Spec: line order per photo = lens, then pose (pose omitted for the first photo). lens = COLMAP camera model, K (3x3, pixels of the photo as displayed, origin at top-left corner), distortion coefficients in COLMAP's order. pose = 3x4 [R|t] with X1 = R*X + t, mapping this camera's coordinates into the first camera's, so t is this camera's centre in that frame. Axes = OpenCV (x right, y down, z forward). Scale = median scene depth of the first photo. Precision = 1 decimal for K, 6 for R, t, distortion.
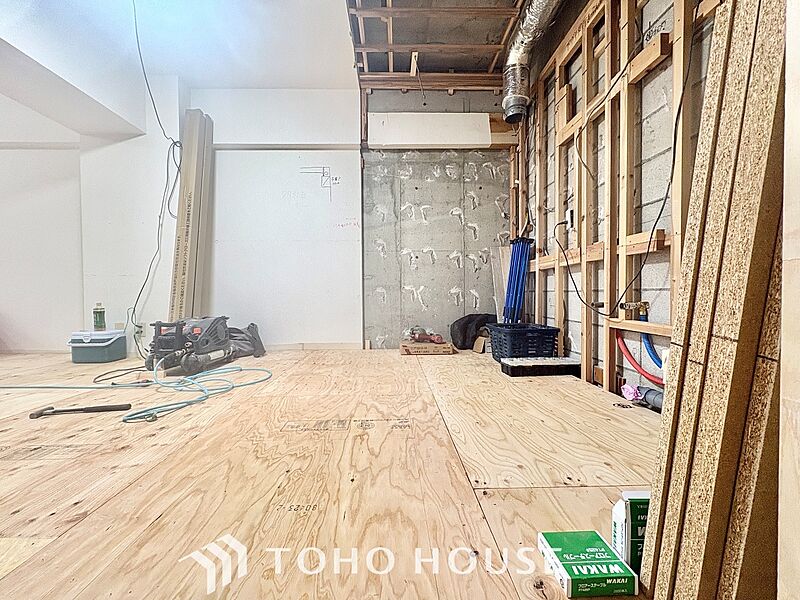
lens RADIAL K [[318.6, 0, 399.6], [0, 318.6, 298.7], [0, 0, 1]] dist [-0.001162, 0.000642]
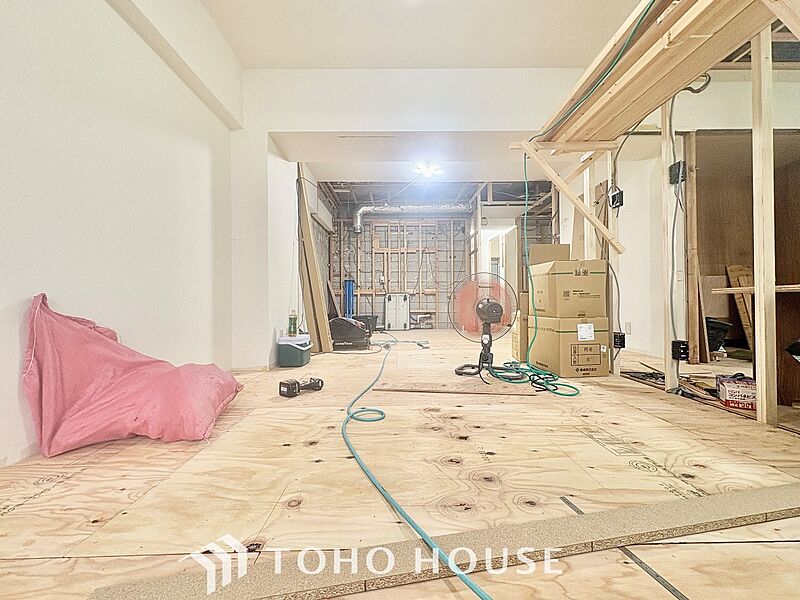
lens RADIAL K [[318.6, 0, 398.0], [0, 318.6, 300.0], [0, 0, 1]] dist [-0.001162, 0.000642]
pose [[0.014885, 0.007352, 0.999862, -2.085064], [0.022384, 0.999720, -0.007684, -0.018371], [-0.999639, 0.022496, 0.014716, 0.658613]]
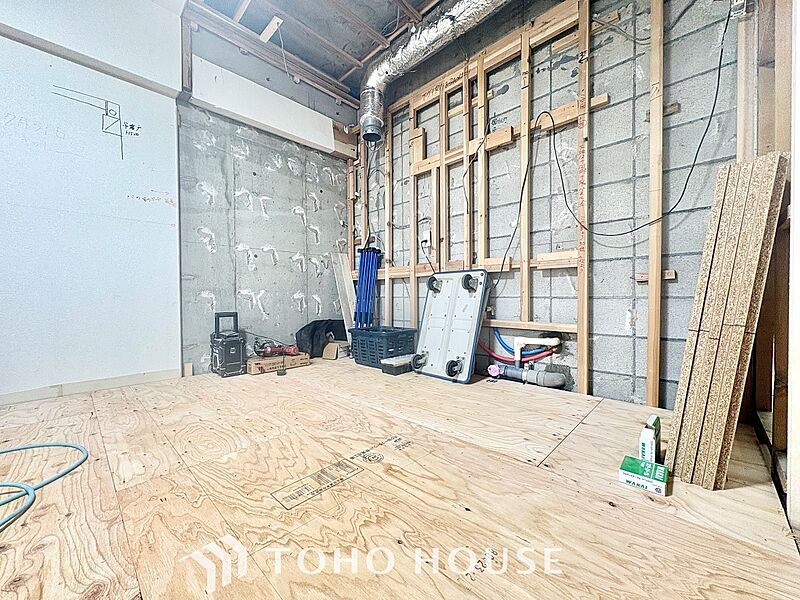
lens RADIAL K [[318.6, 0, 398.2], [0, 318.6, 299.4], [0, 0, 1]] dist [-0.001162, 0.000642]
pose [[0.709691, -0.004653, 0.704498, -0.330572], [0.010696, 0.999934, -0.004171, -0.010237], [-0.704432, 0.010495, 0.709694, 0.173764]]
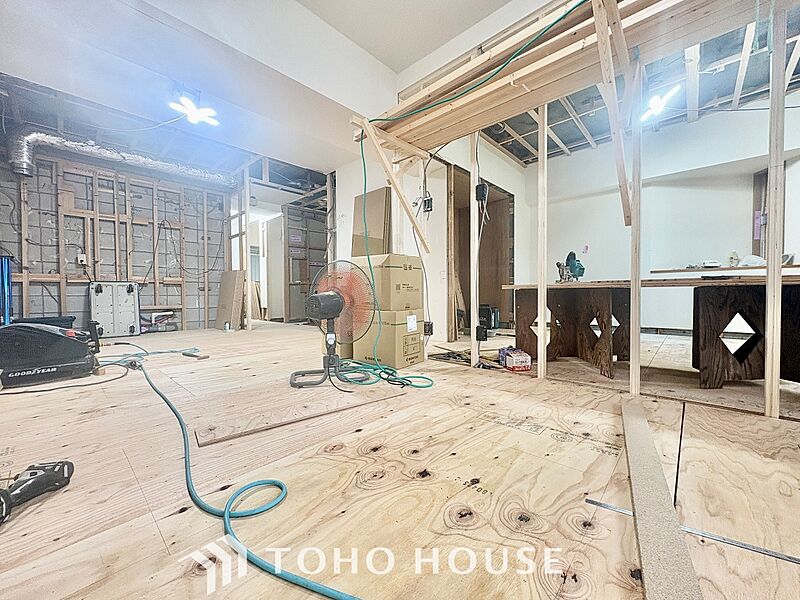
lens RADIAL K [[318.6, 0, 400.0], [0, 318.6, 300.8], [0, 0, 1]] dist [-0.001162, 0.000642]
pose [[-0.714128, -0.012171, 0.699909, -1.833015], [0.015538, 0.999327, 0.033232, -0.022929], [-0.699843, 0.034608, -0.713458, 0.847347]]
